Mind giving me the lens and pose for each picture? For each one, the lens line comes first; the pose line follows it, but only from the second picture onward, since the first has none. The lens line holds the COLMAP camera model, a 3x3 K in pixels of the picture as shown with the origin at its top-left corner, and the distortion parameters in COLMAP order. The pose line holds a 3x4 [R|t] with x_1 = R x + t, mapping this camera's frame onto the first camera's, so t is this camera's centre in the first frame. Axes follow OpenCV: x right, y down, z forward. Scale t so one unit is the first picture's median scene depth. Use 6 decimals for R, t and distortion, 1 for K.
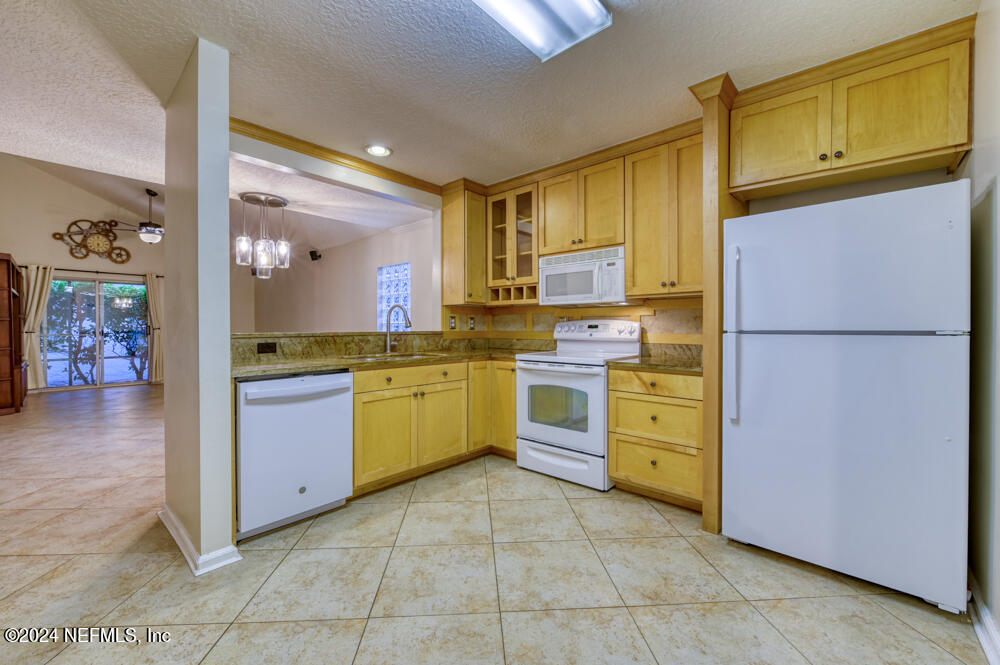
lens RADIAL K [[409.4, 0, 496.0], [0, 409.4, 329.4], [0, 0, 1]] dist [-0.003138, -0.000378]
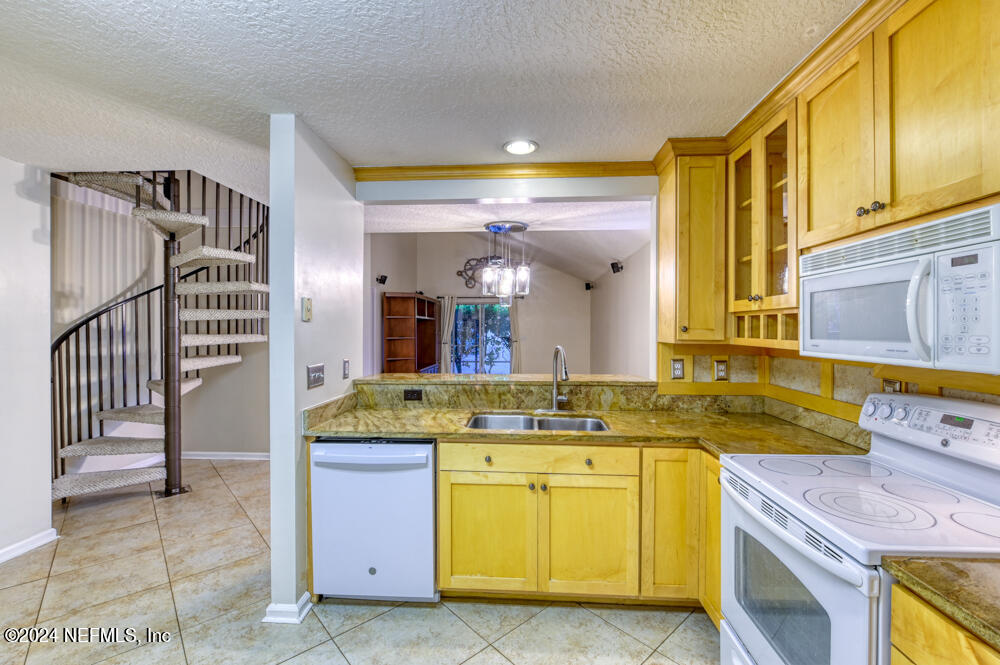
lens RADIAL K [[429.5, 0, 497.3], [0, 429.5, 329.1], [0, 0, 1]] dist [-0.000852, -0.005305]
pose [[0.620635, 0.004560, -0.784087, 0.284470], [-0.006169, 0.999981, 0.000933, -0.090237], [0.784076, 0.004258, 0.620651, 0.429396]]
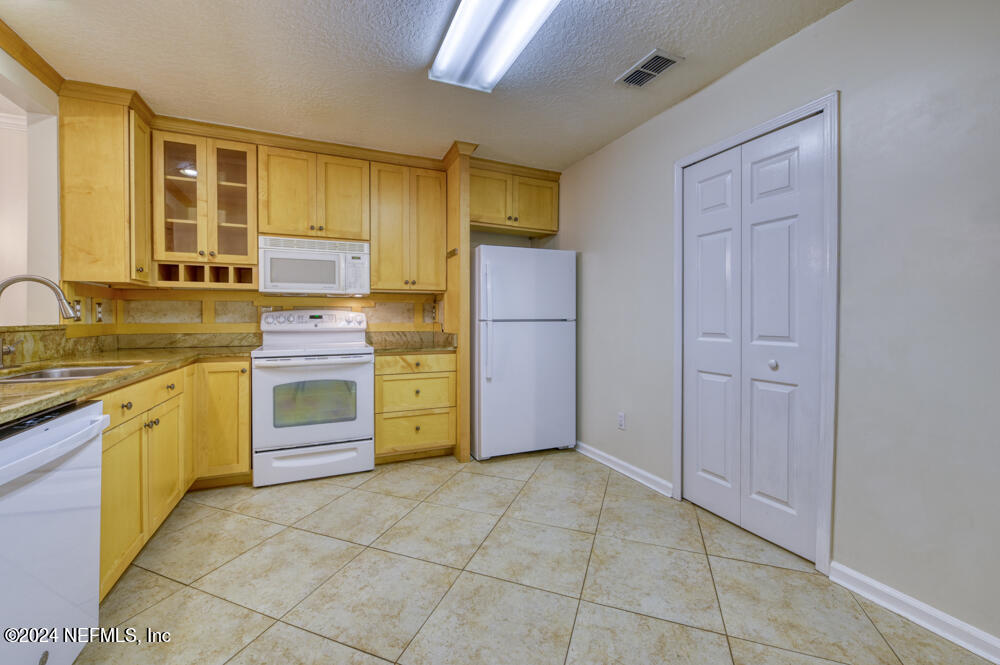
lens RADIAL K [[400.9, 0, 495.9], [0, 400.9, 319.5], [0, 0, 1]] dist [-0.001175, -0.000122]
pose [[0.410309, -0.005452, 0.911930, -0.460068], [0.006724, 0.999973, 0.002953, -0.000795], [-0.911922, 0.004920, 0.410334, 0.221281]]
